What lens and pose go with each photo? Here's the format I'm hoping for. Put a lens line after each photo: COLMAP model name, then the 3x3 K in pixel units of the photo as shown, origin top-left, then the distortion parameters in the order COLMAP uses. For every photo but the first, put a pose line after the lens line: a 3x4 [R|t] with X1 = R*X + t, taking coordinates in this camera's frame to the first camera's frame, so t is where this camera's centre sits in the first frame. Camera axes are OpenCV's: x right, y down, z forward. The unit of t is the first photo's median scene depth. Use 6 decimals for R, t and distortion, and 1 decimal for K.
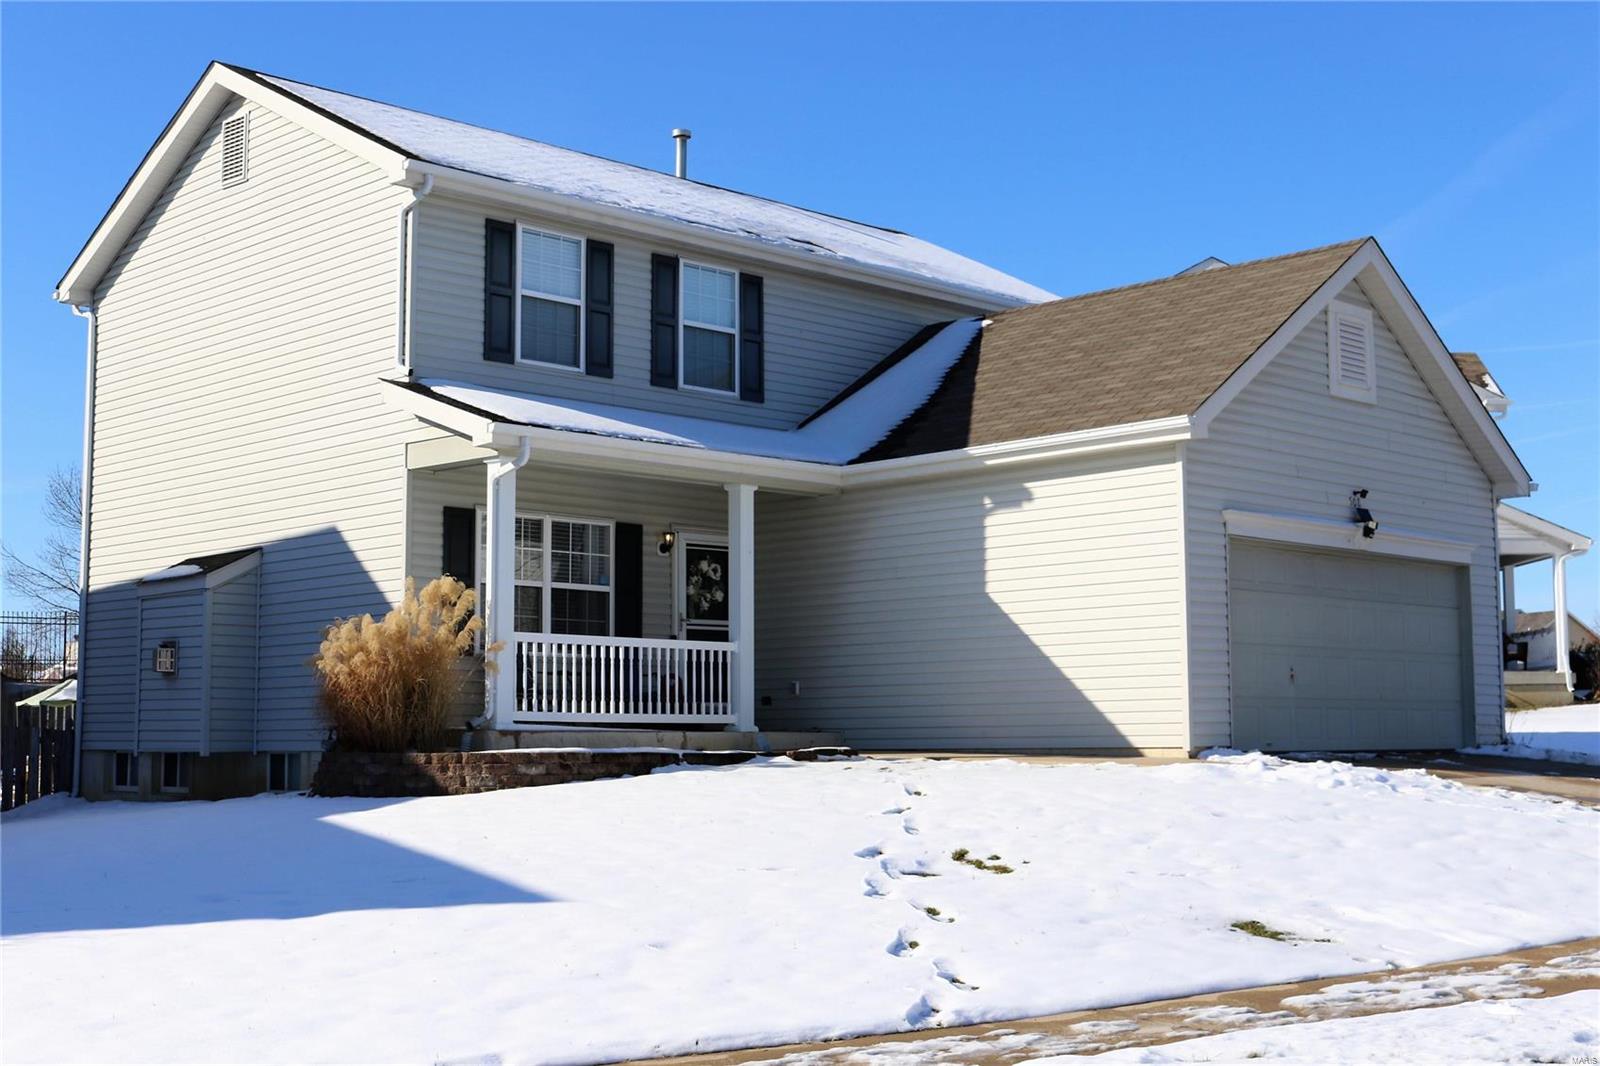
lens RADIAL K [[2099.1, 0, 799.9], [0, 2099.1, 537.6], [0, 0, 1]] dist [-0.124584, 0.000000]
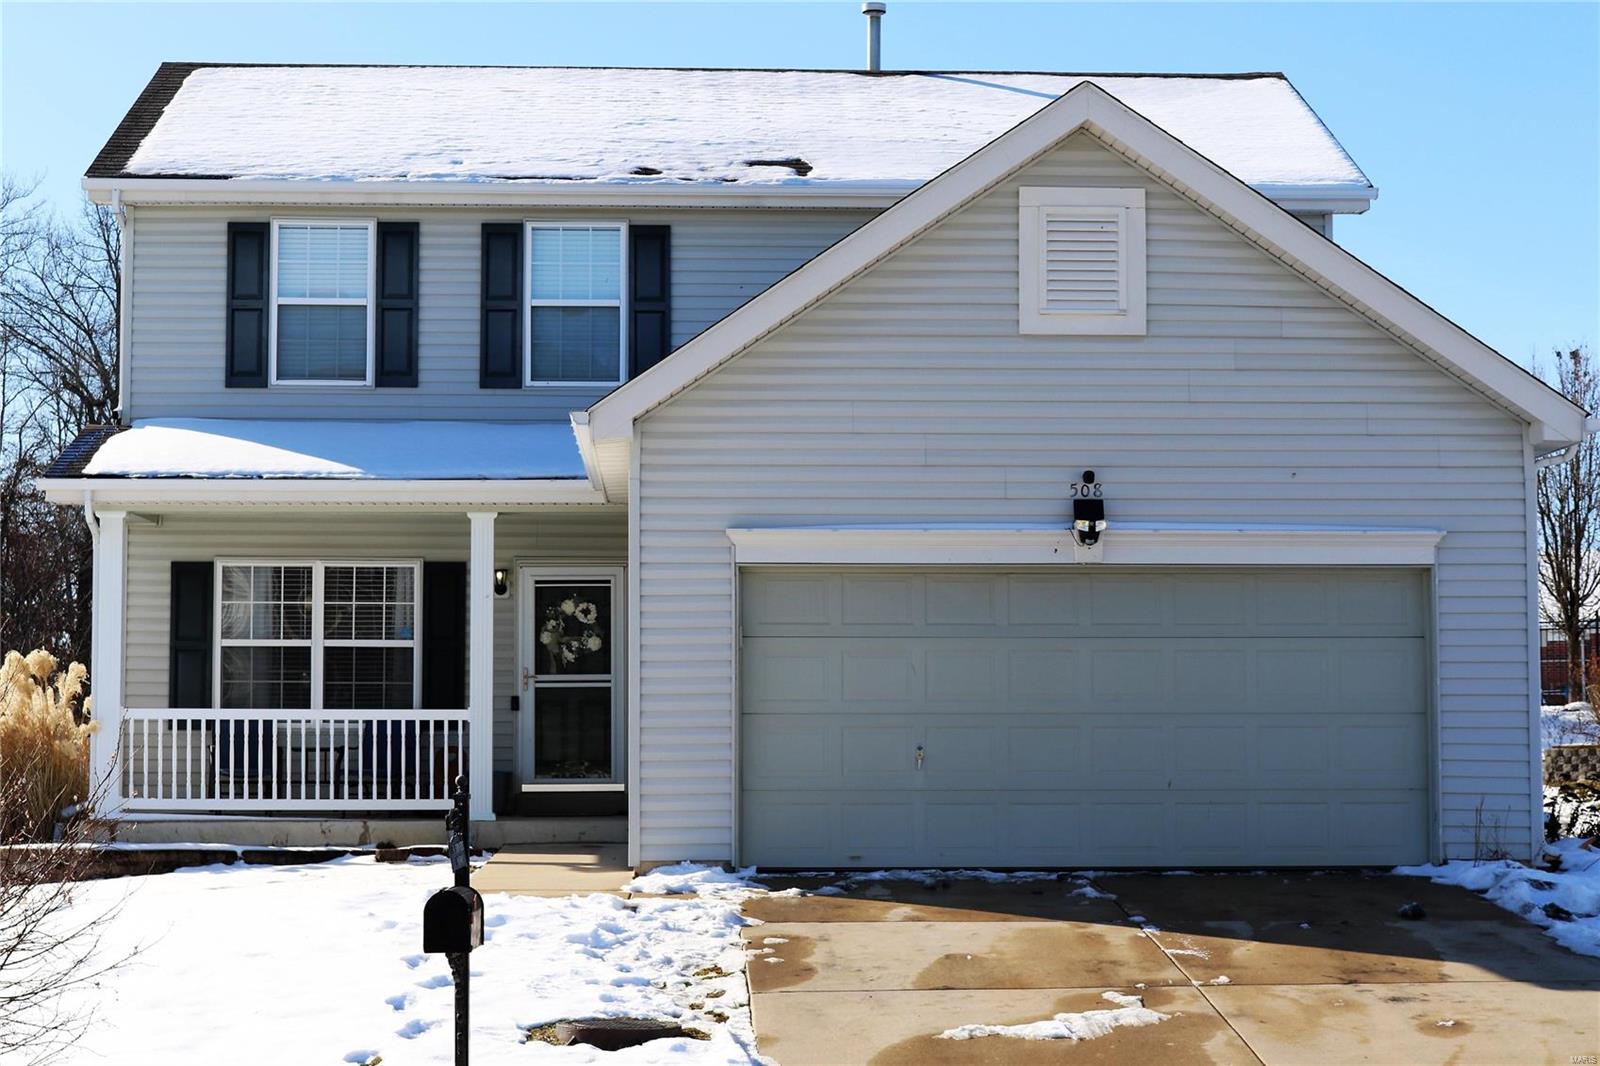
lens RADIAL K [[2996.2, 0, 799.8], [0, 2996.2, 532.8], [0, 0, 1]] dist [-0.060578, 0.000000]
pose [[0.736058, -0.048193, -0.675200, 0.836853], [0.065922, 0.997825, 0.000643, -0.010033], [0.673700, -0.044983, 0.737634, 0.238480]]
